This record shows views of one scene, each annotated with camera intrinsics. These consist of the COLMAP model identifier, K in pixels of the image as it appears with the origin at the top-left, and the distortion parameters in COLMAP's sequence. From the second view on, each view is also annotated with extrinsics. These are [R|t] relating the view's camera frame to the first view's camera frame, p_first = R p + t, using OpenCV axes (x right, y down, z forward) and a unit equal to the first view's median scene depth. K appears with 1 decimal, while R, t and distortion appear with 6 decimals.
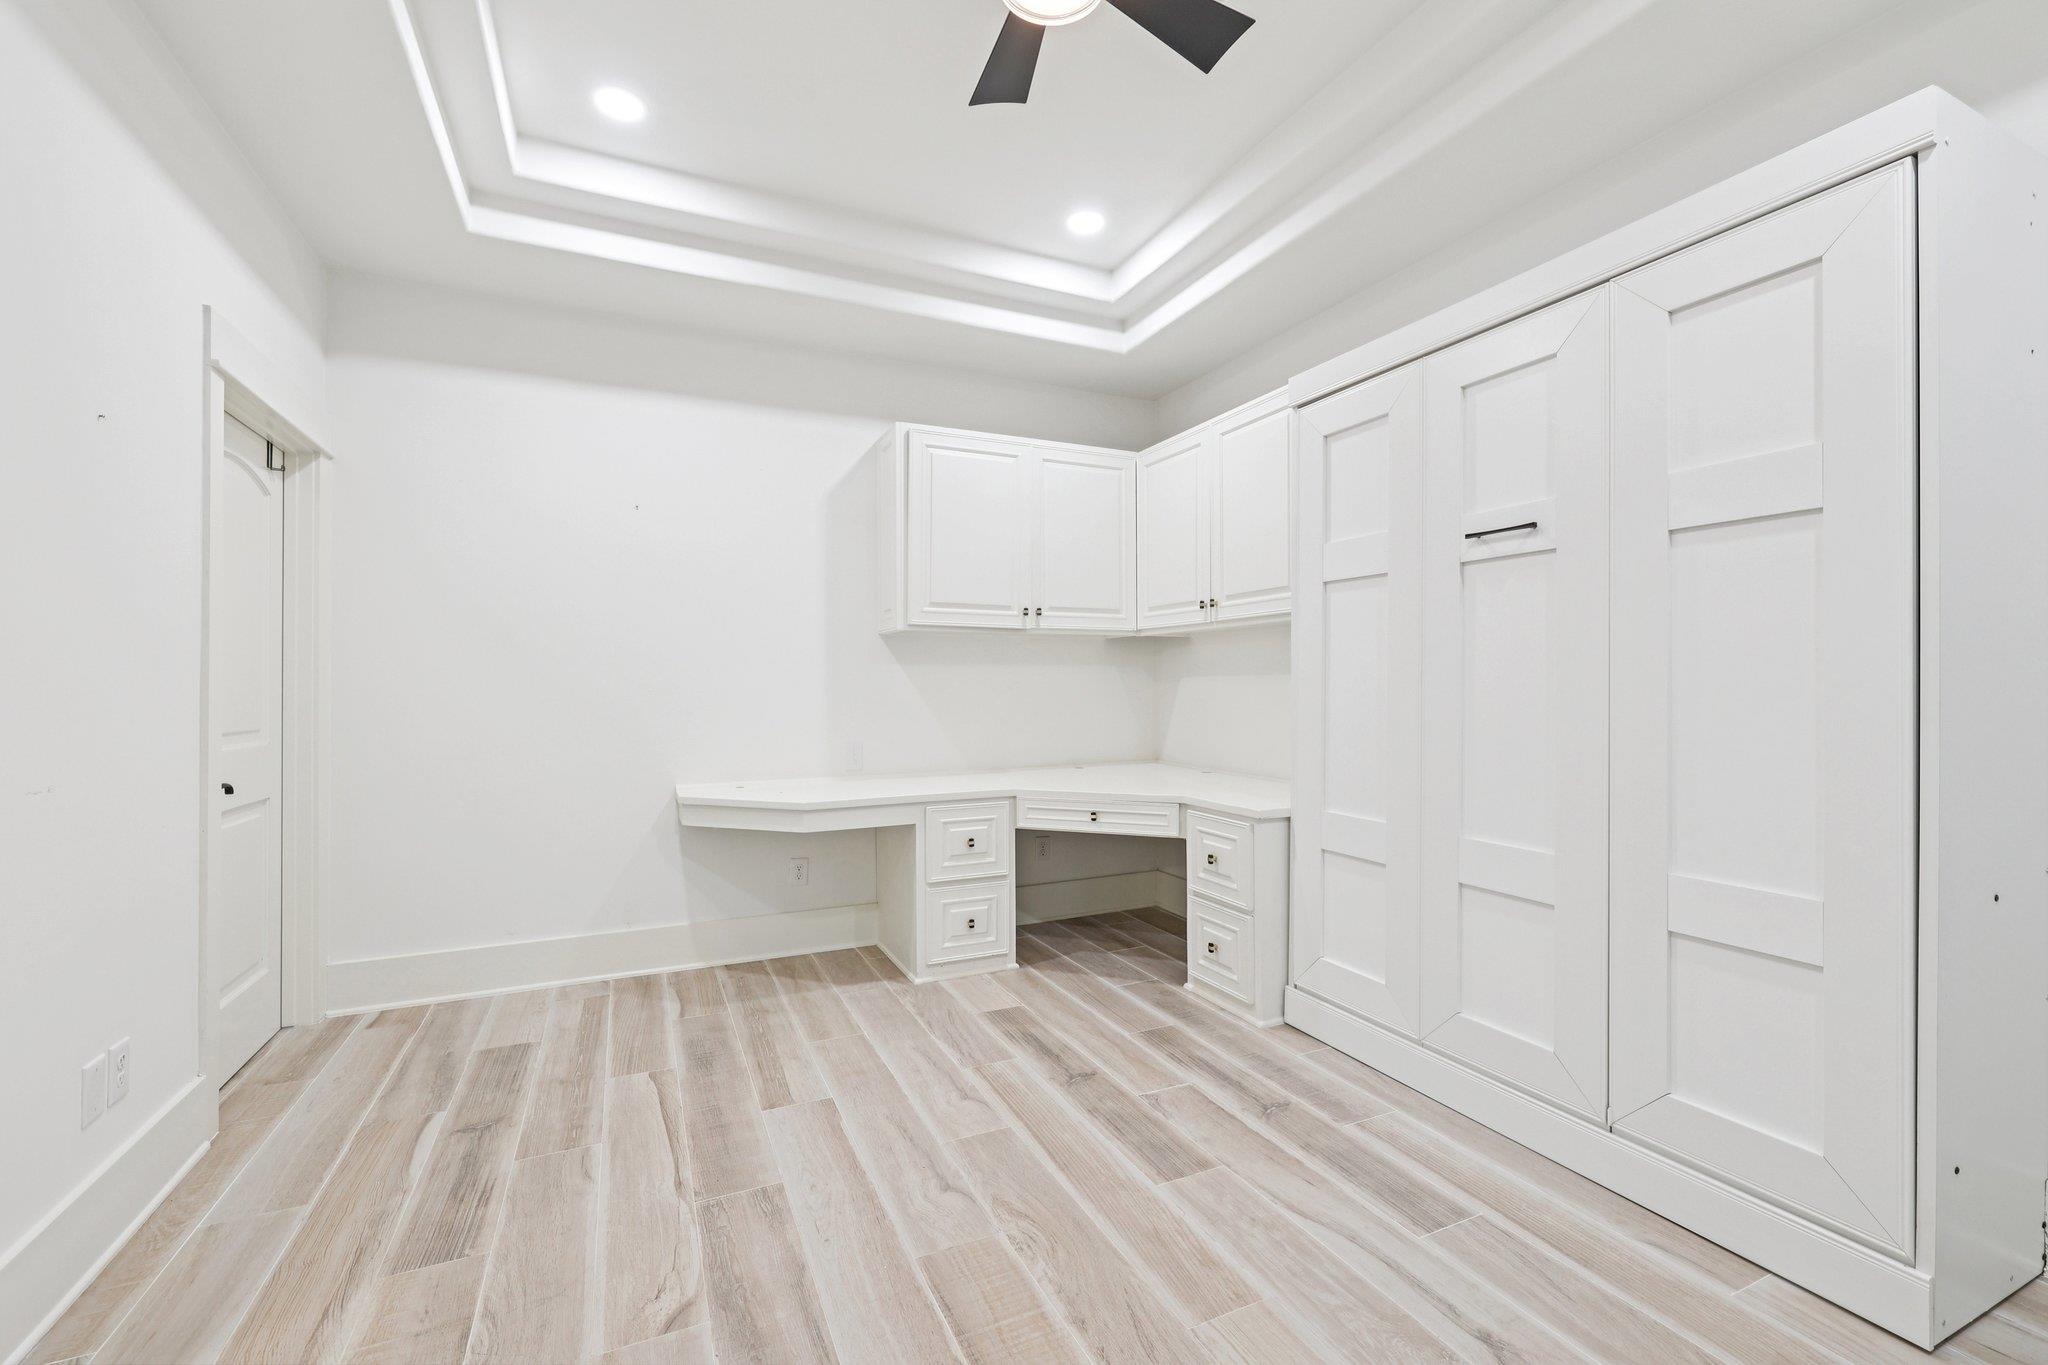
lens RADIAL K [[863.6, 0, 1029.2], [0, 863.6, 684.2], [0, 0, 1]] dist [-0.001596, 0.000184]
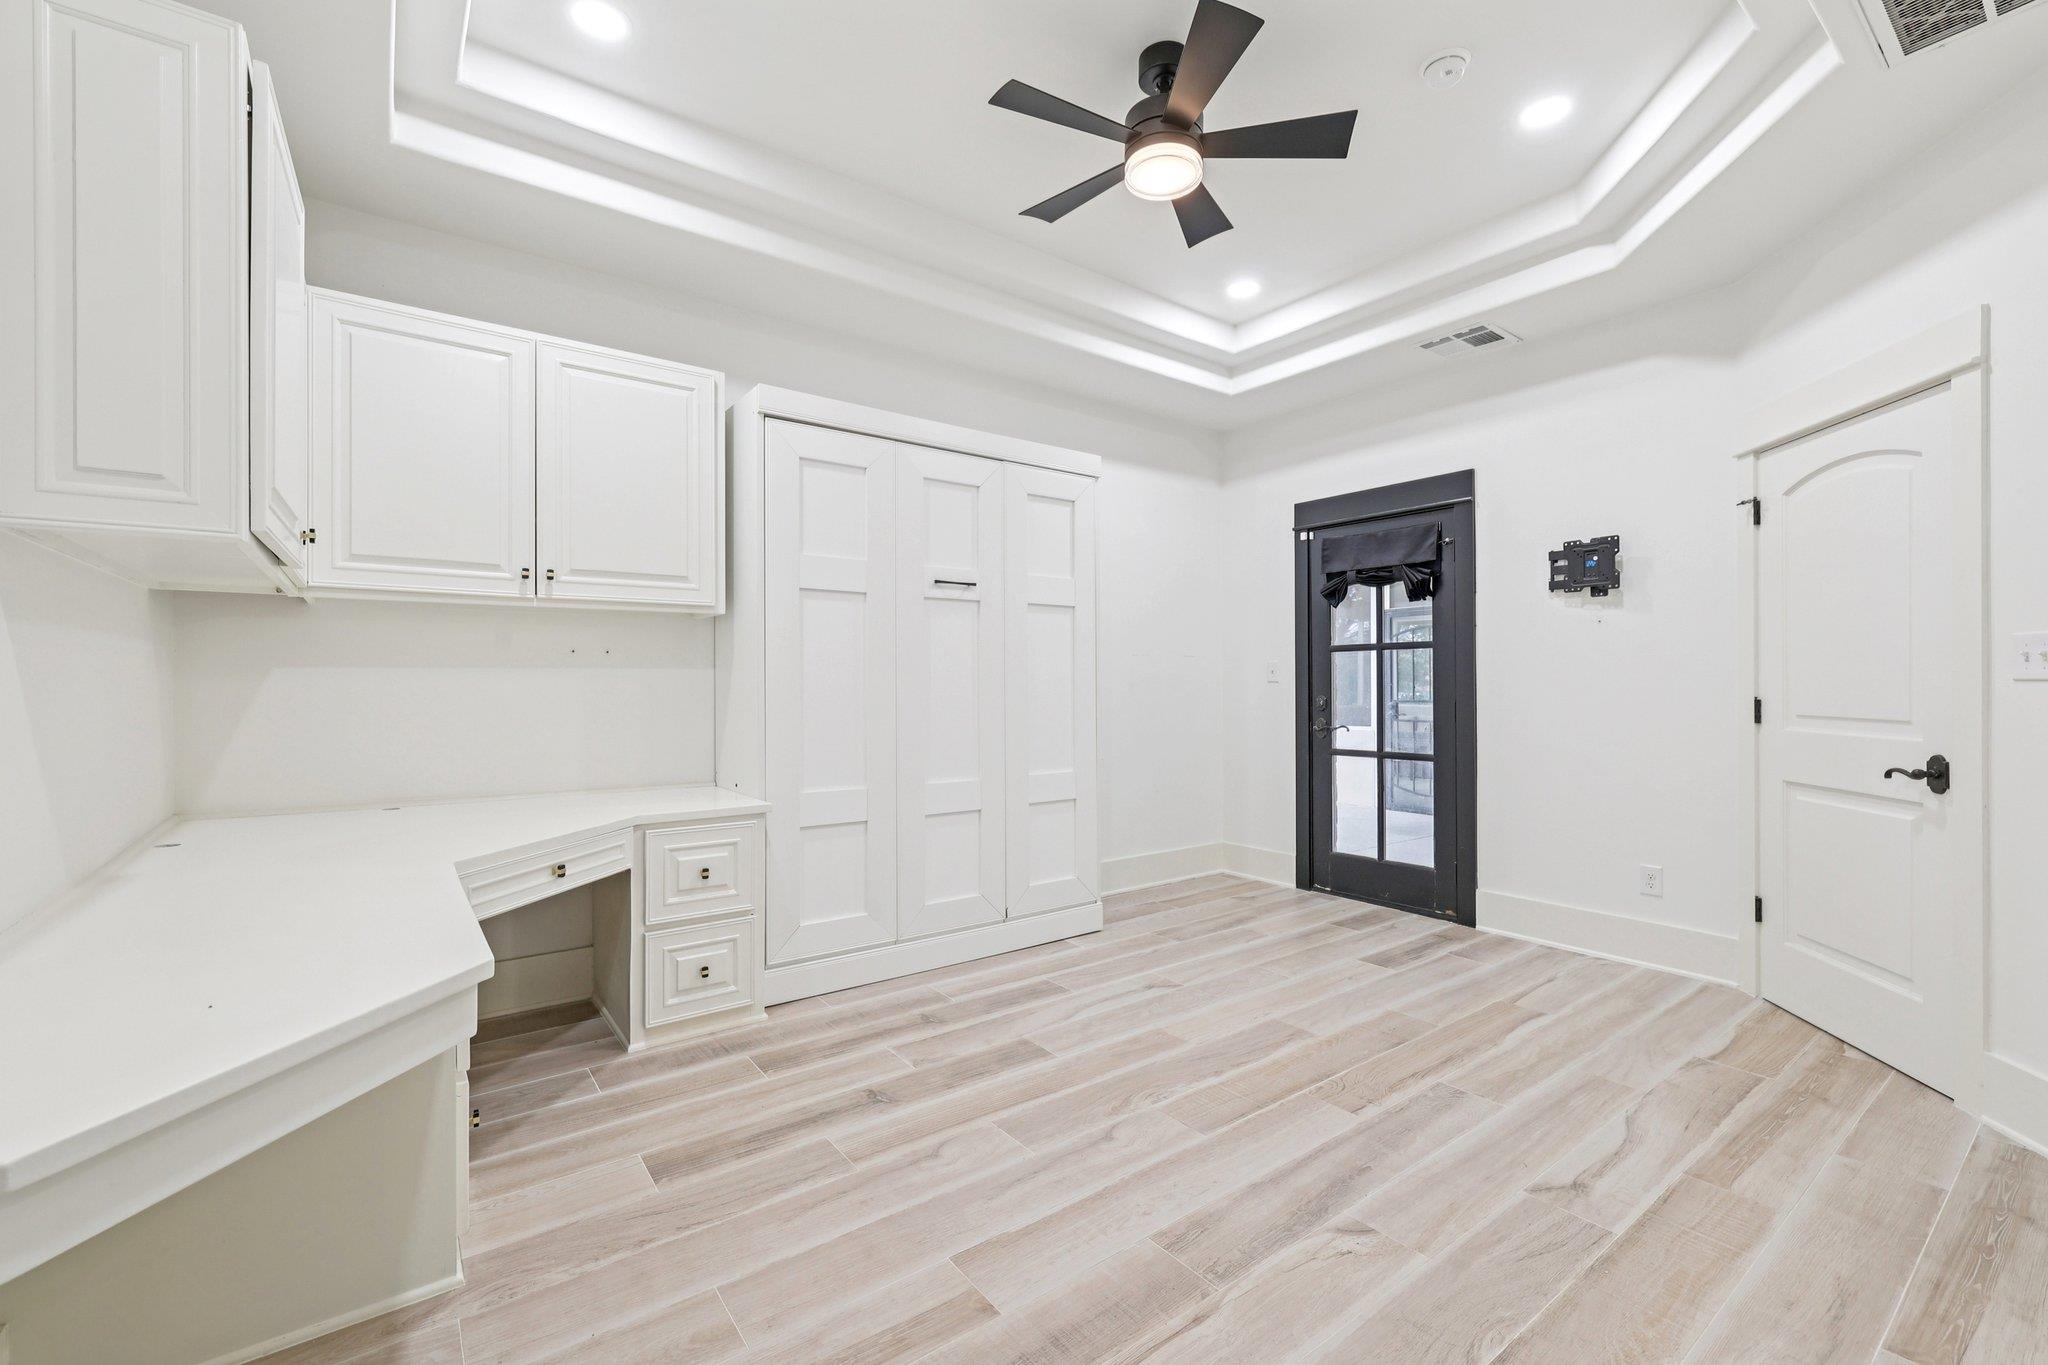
lens RADIAL K [[863.6, 0, 1032.8], [0, 863.6, 679.6], [0, 0, 1]] dist [-0.001596, 0.000184]
pose [[-0.205914, 0.004295, 0.978561, -0.998050], [0.000484, 0.999991, -0.004287, 0.006271], [-0.978570, -0.000409, -0.205914, 1.145774]]
